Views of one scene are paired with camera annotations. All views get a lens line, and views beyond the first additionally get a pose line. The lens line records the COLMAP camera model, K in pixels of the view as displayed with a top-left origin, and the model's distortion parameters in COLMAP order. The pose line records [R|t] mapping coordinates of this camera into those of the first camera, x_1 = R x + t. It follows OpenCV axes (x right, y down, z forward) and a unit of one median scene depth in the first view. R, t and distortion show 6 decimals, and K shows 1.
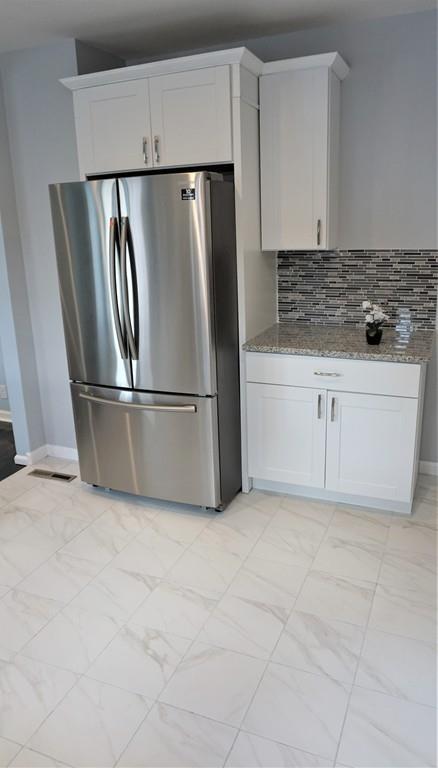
lens RADIAL K [[543.4, 0, 219.0], [0, 543.4, 384.0], [0, 0, 1]] dist [0.002924, 0.001214]
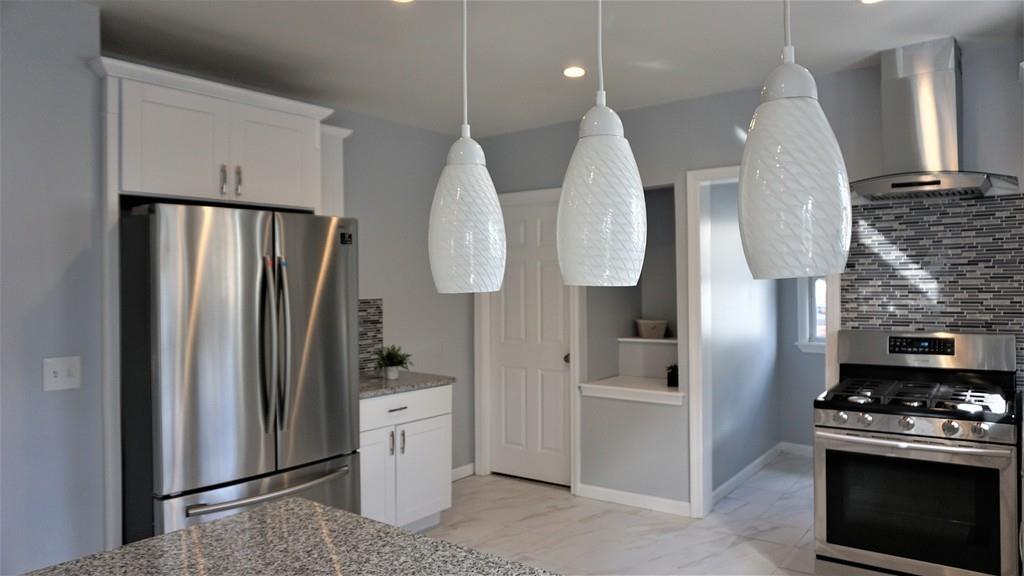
lens RADIAL K [[693.0, 0, 512.0], [0, 693.0, 288.0], [0, 0, 1]] dist [-0.002462, 0.001254]
pose [[0.251430, 0.020023, 0.967668, -1.050401], [0.265195, 0.960100, -0.088772, -0.065471], [-0.930835, 0.278940, 0.236088, 0.399766]]
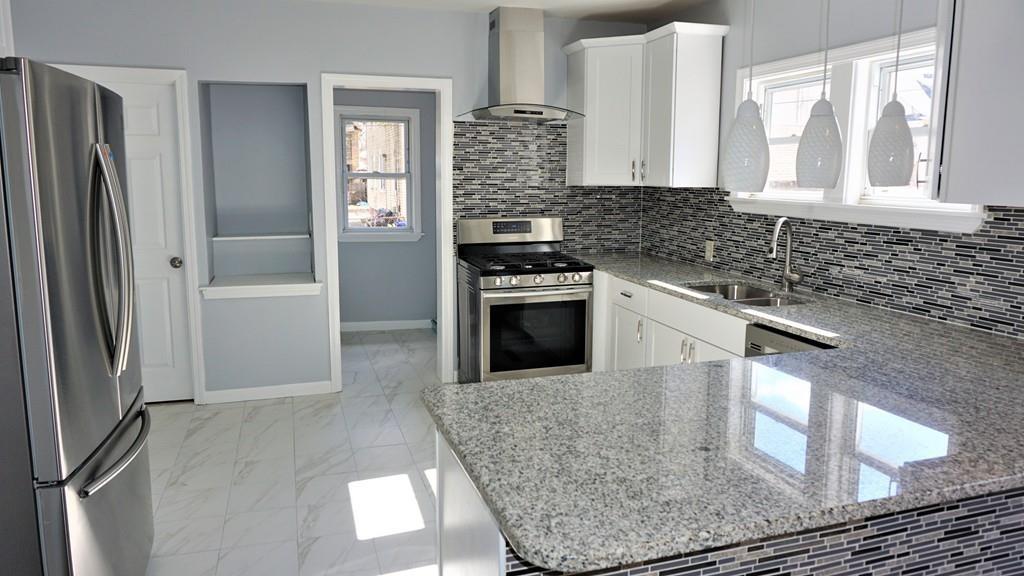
lens RADIAL K [[716.2, 0, 507.7], [0, 716.2, 277.1], [0, 0, 1]] dist [-0.058199, 0.031647]
pose [[-0.644817, -0.081462, 0.759983, -1.047340], [0.218091, 0.933360, 0.285088, -0.274116], [-0.732562, 0.349575, -0.584080, 1.118520]]
